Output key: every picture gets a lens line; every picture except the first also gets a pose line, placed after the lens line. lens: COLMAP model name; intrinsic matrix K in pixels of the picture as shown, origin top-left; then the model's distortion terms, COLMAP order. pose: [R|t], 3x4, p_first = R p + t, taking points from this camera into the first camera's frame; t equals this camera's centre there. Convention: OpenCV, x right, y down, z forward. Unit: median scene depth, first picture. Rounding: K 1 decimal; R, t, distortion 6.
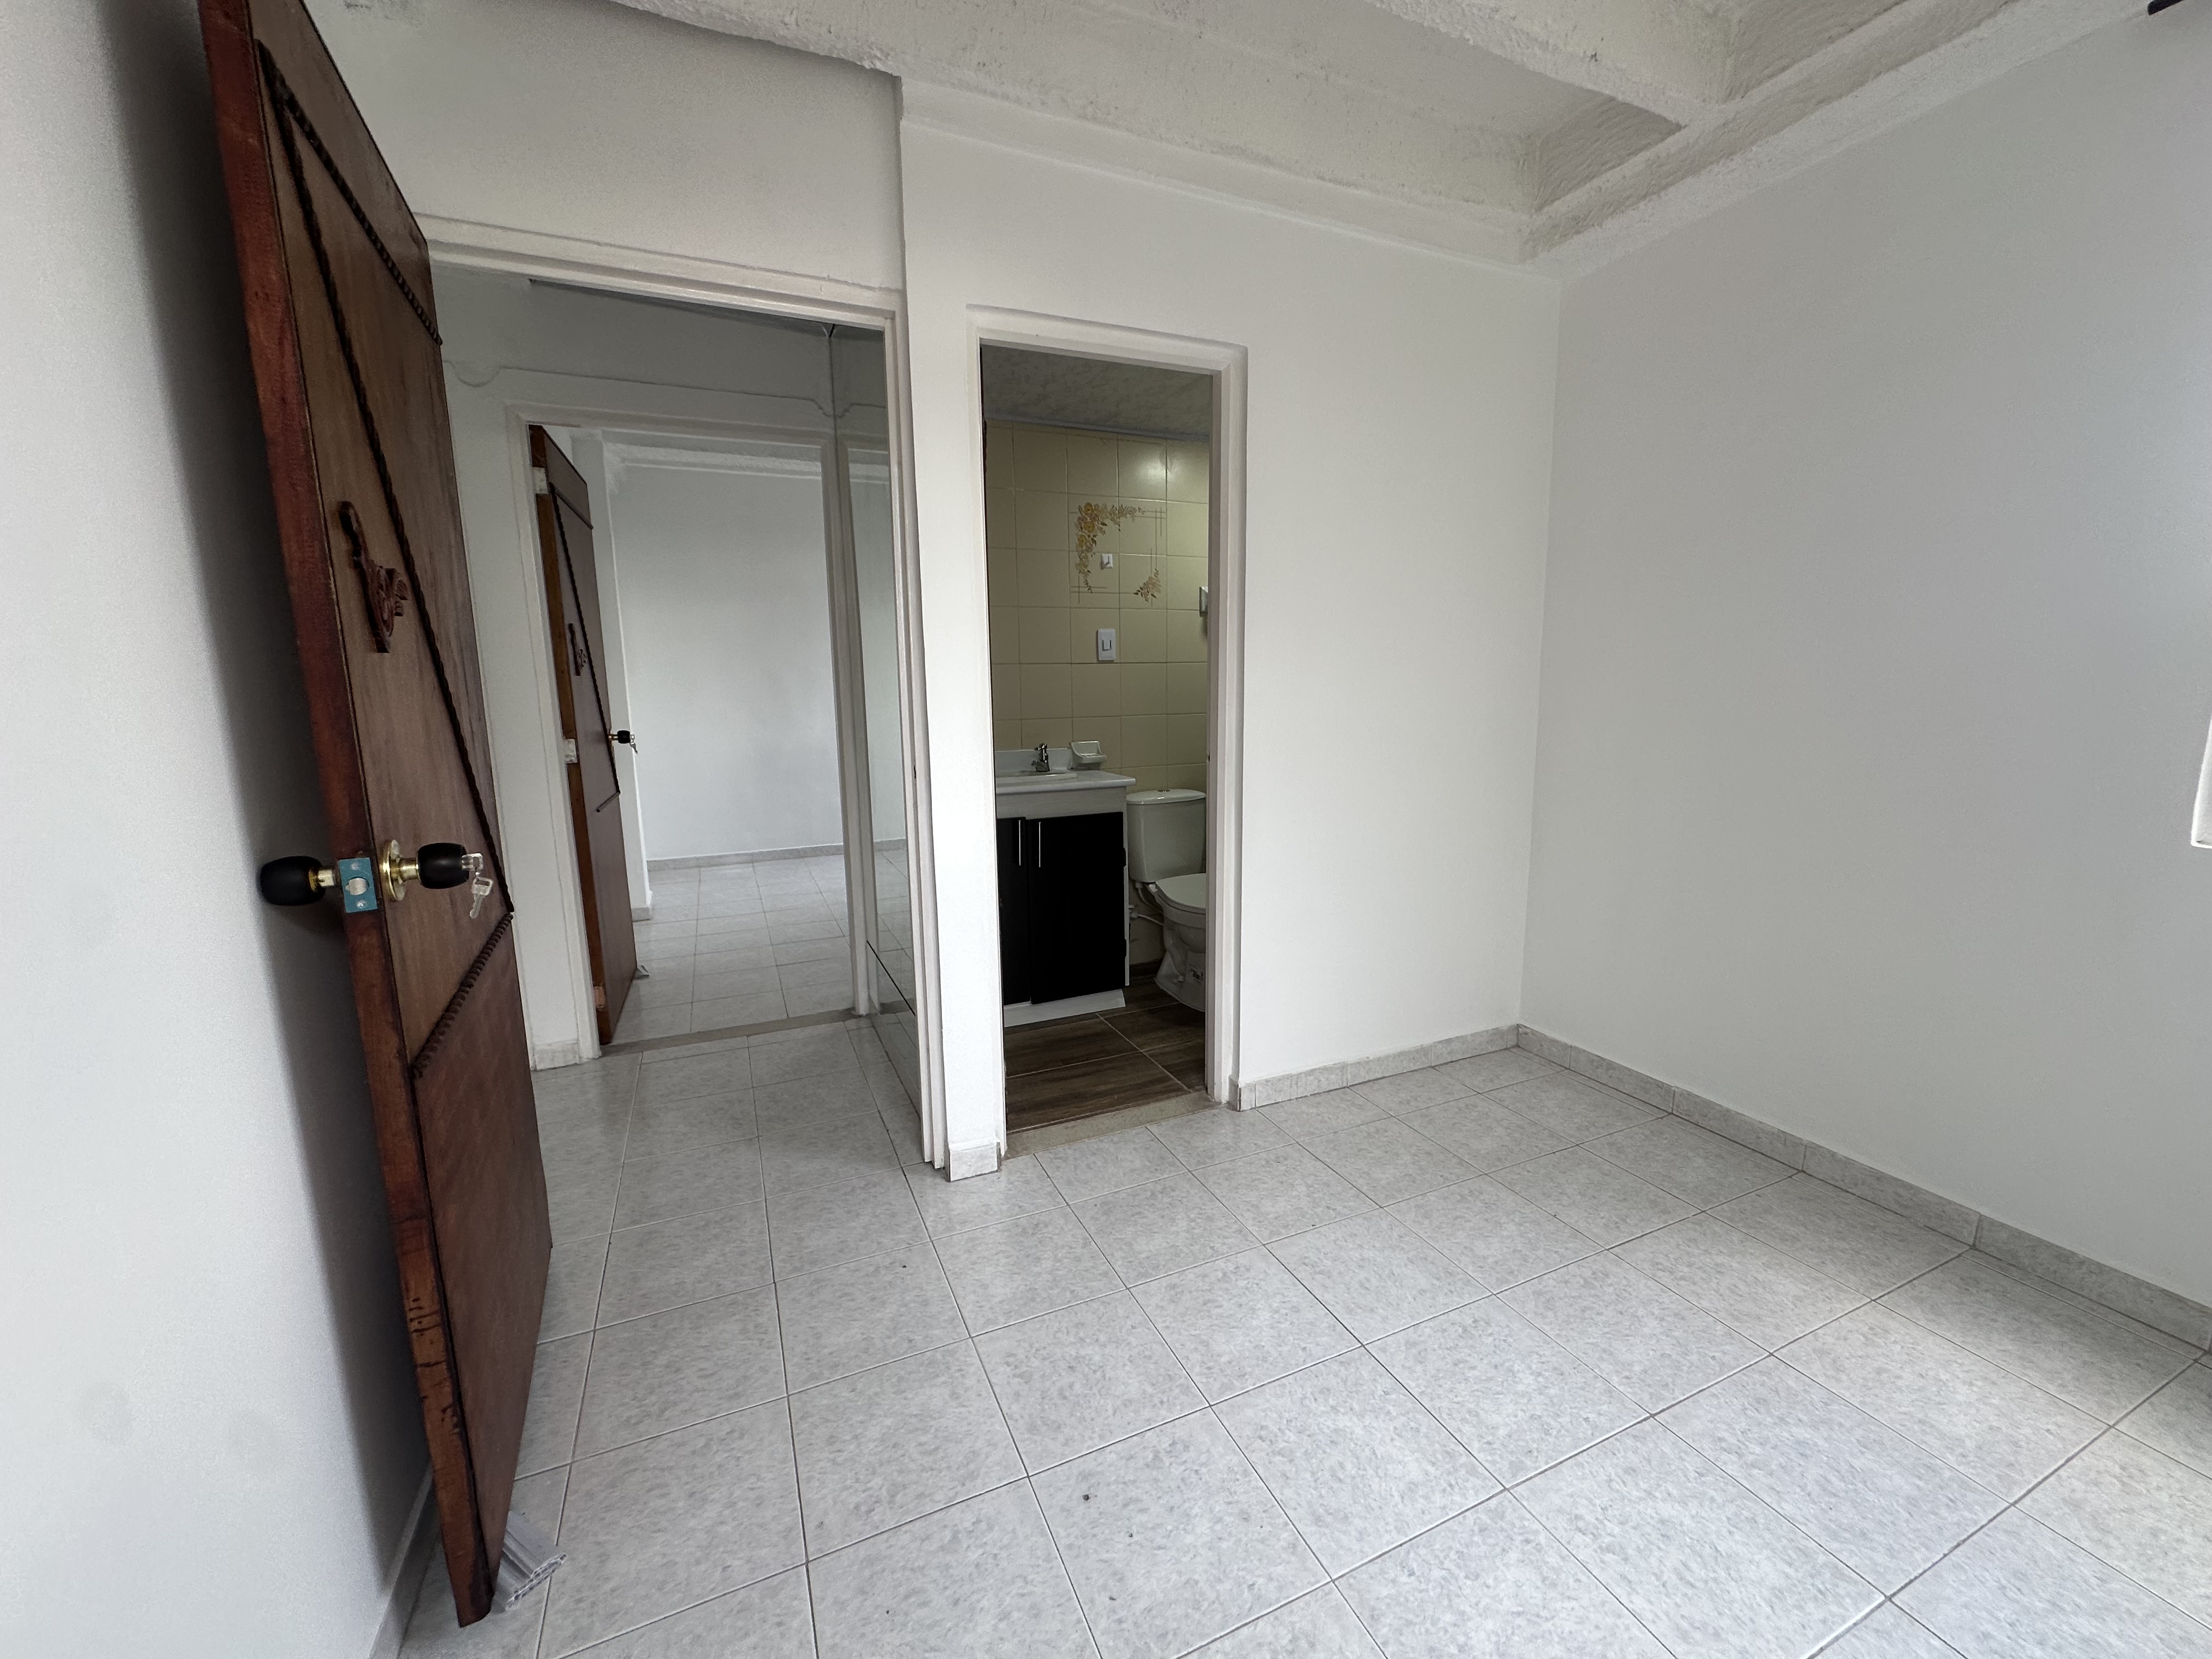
lens RADIAL K [[885.4, 0, 1106.3], [0, 885.4, 827.4], [0, 0, 1]] dist [-0.001572, 0.000456]
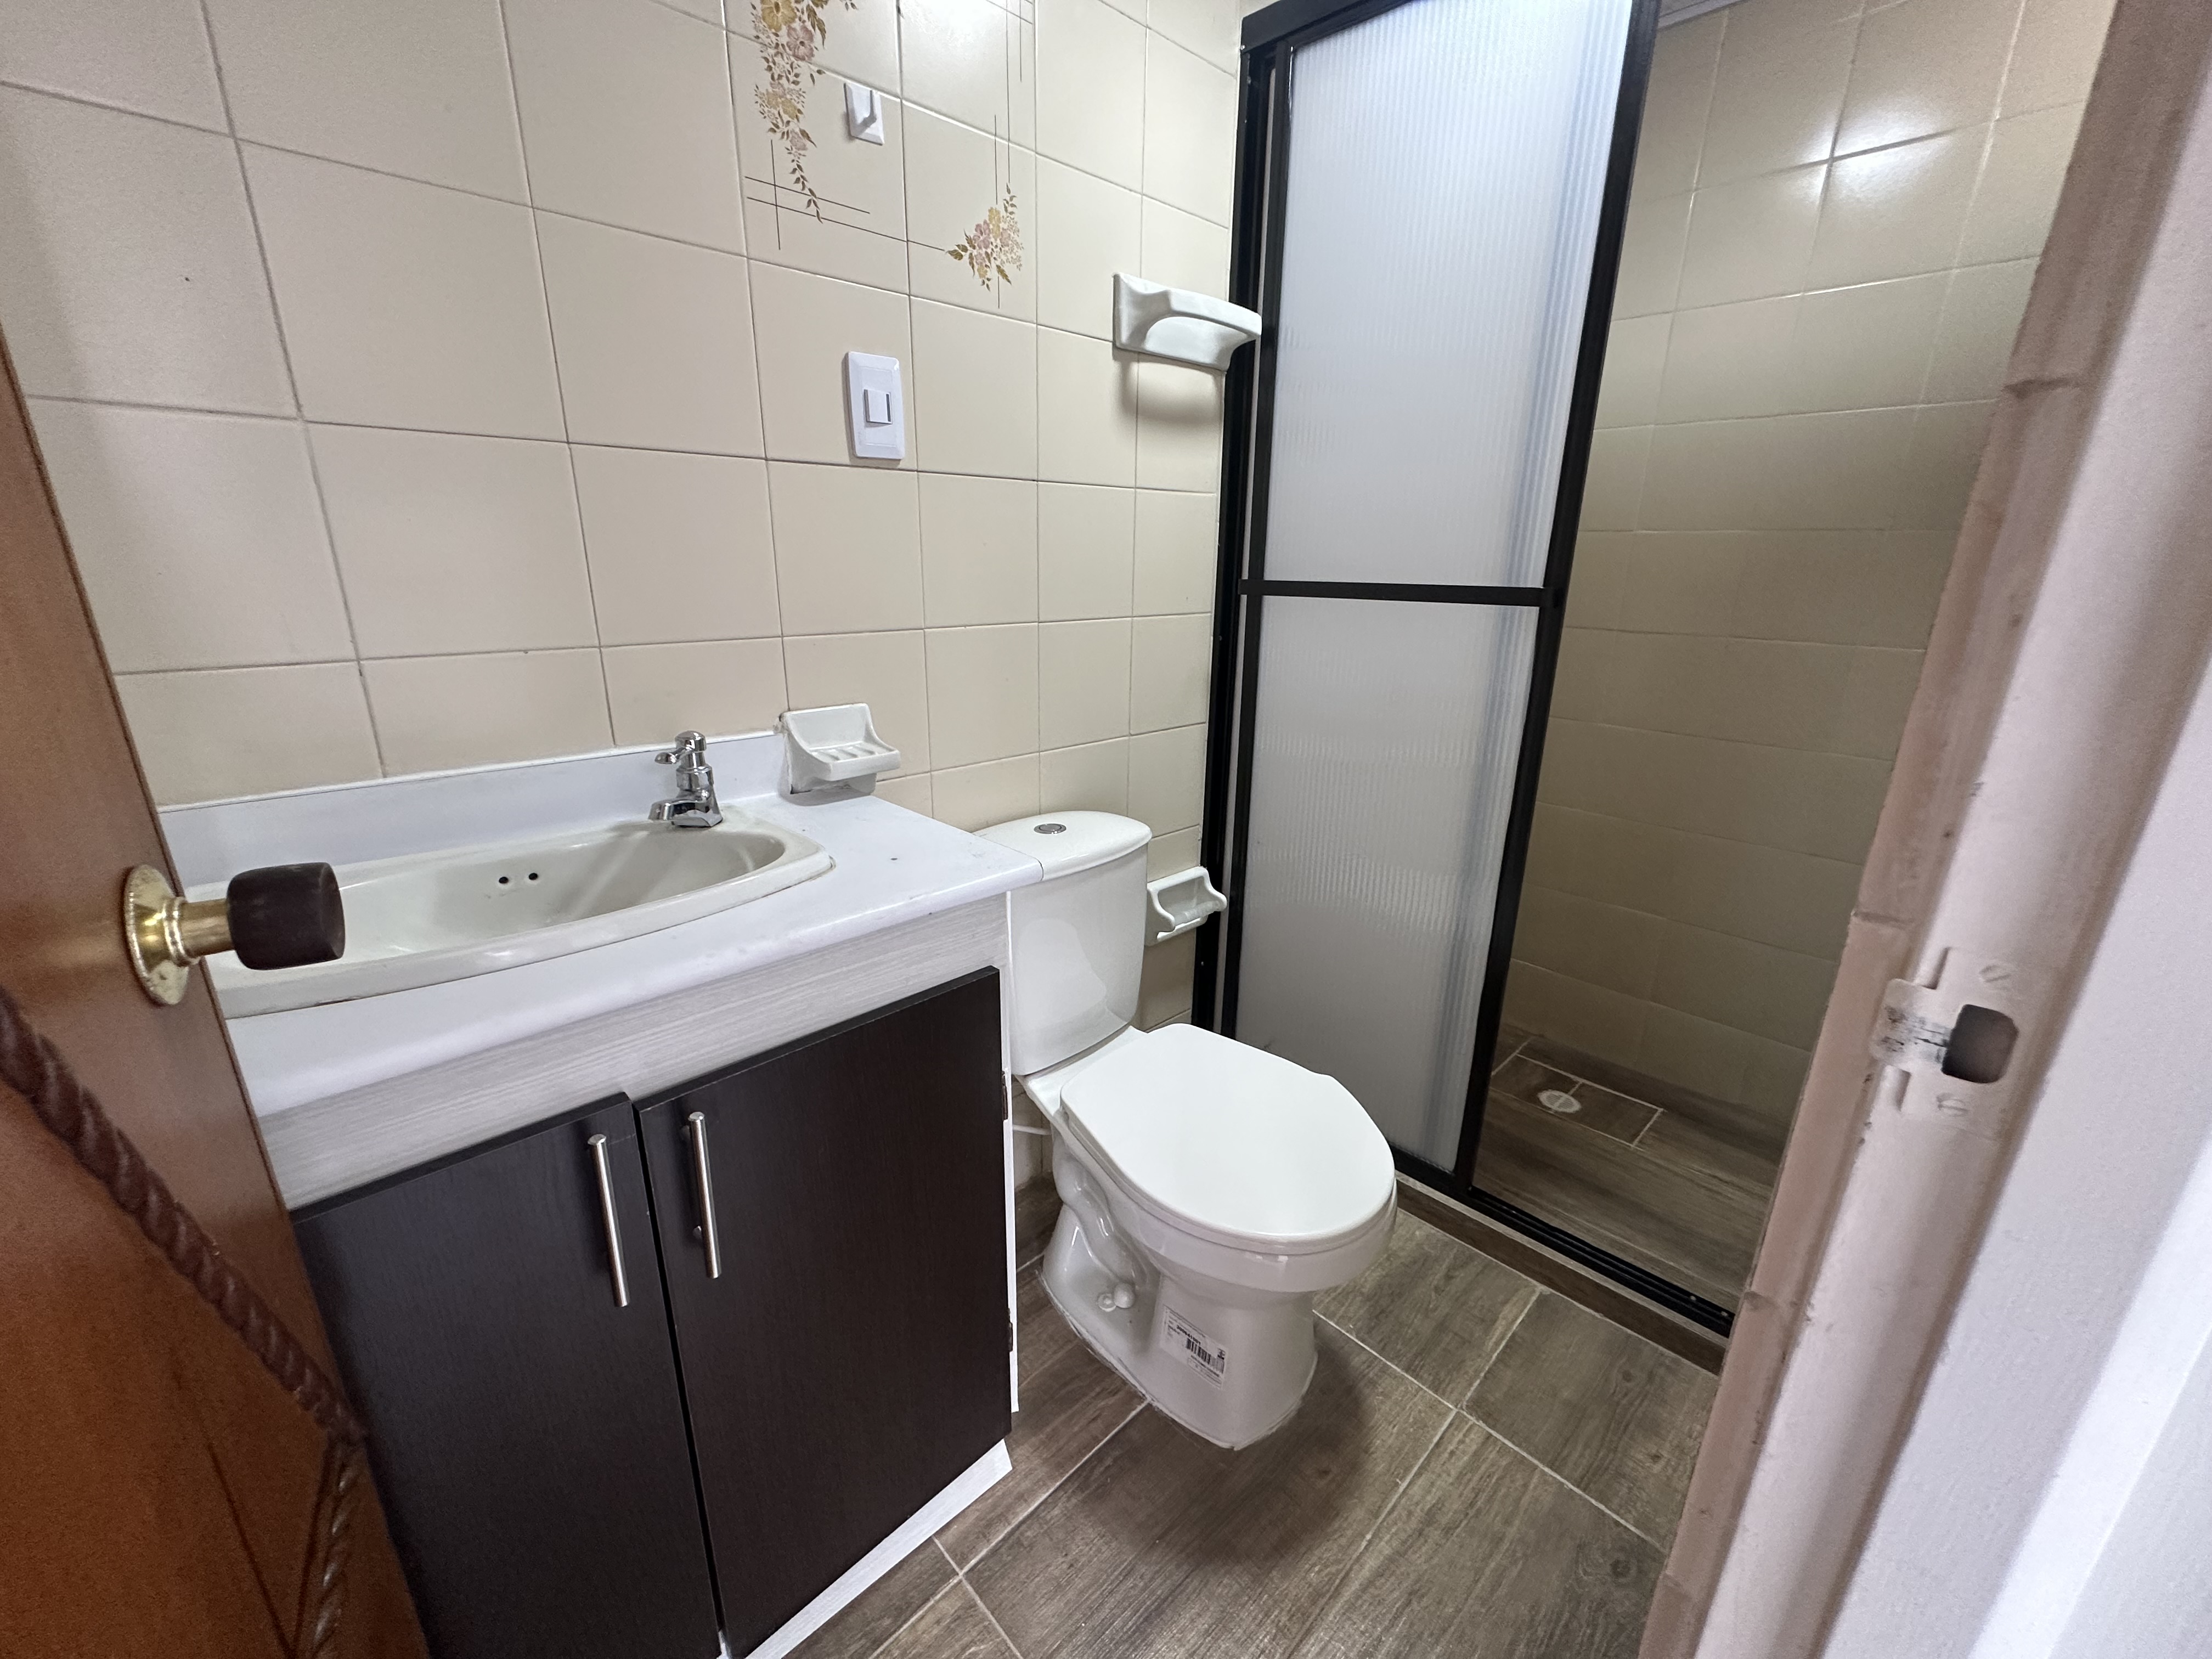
lens RADIAL K [[892.9, 0, 1105.8], [0, 892.9, 824.7], [0, 0, 1]] dist [0.000914, 0.000212]
pose [[0.943357, -0.071042, 0.324083, -0.037879], [0.026267, 0.989732, 0.140500, -0.099279], [-0.330737, -0.124029, 0.935537, 0.651844]]
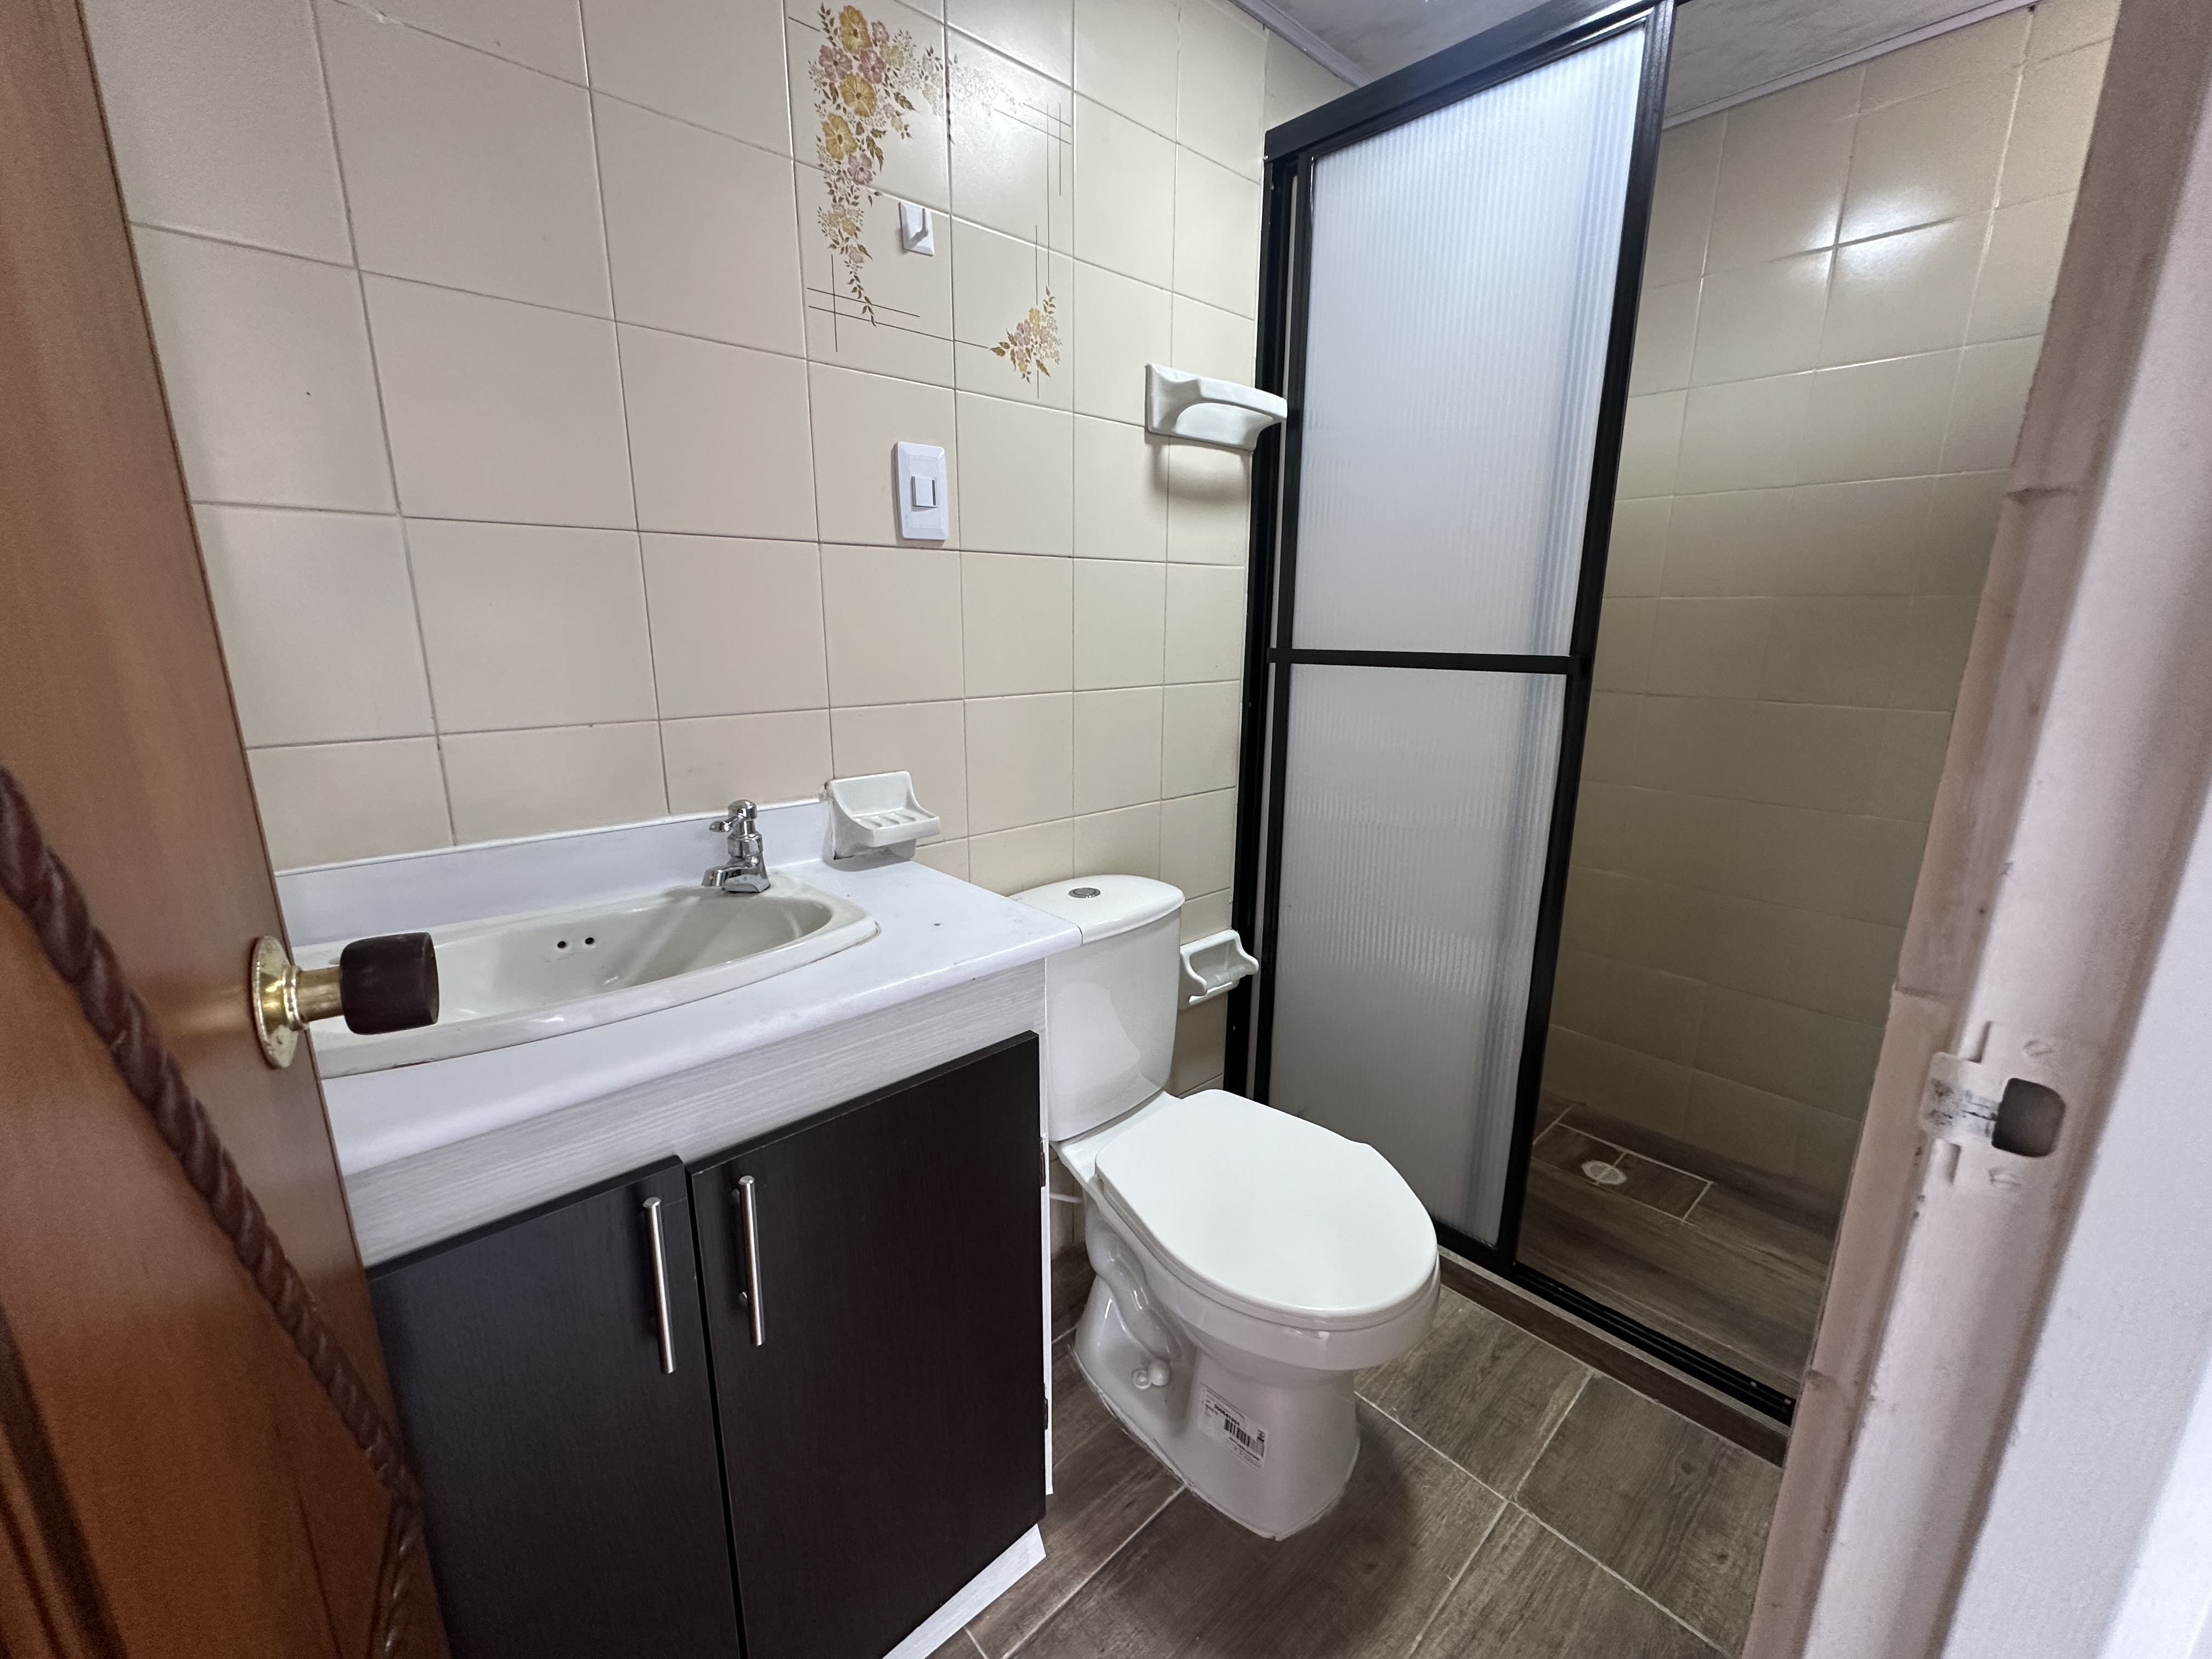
lens RADIAL K [[895.1, 0, 1105.2], [0, 895.1, 824.4], [0, 0, 1]] dist [0.000144, 0.000565]
pose [[0.951749, -0.050652, 0.302669, -0.044300], [0.029795, 0.996877, 0.073137, -0.102323], [-0.305429, -0.060590, 0.950285, 0.647117]]
